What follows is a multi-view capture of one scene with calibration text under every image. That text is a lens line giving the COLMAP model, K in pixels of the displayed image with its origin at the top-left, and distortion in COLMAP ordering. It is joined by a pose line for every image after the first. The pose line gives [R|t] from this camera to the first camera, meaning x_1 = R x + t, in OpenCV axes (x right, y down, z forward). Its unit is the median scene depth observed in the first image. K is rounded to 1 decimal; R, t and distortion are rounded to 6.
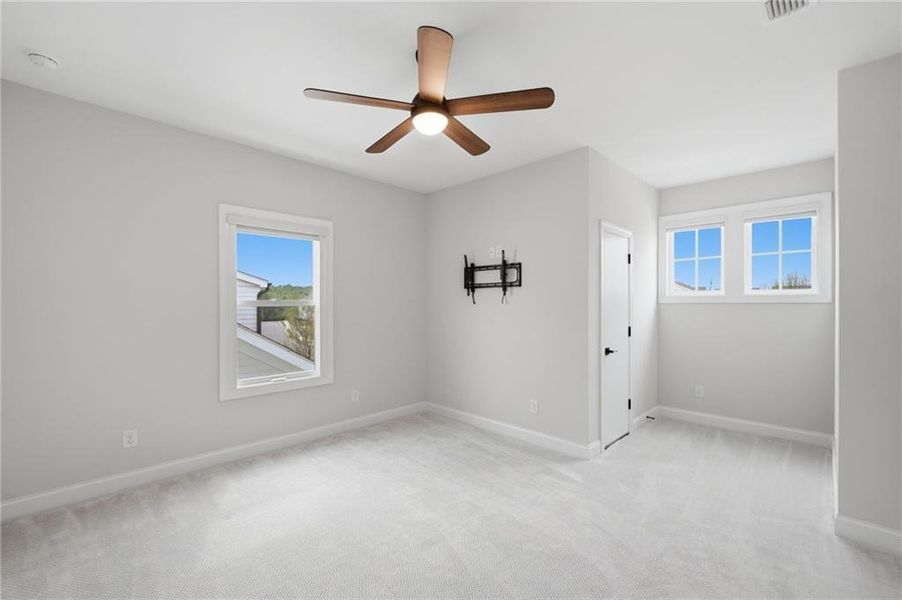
lens RADIAL K [[367.4, 0, 446.7], [0, 367.4, 301.2], [0, 0, 1]] dist [0.000007, -0.000061]
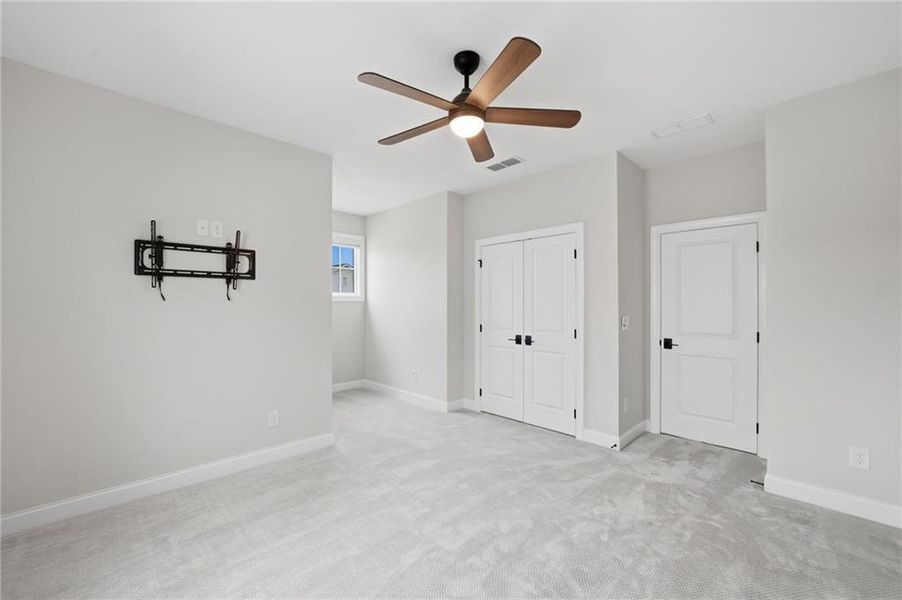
lens RADIAL K [[367.4, 0, 446.7], [0, 367.4, 301.2], [0, 0, 1]] dist [0.000007, -0.000061]
pose [[0.020776, 0.007437, 0.999756, -0.589302], [-0.006334, 0.999953, -0.007307, 0.011374], [-0.999764, -0.006180, 0.020822, 0.531857]]
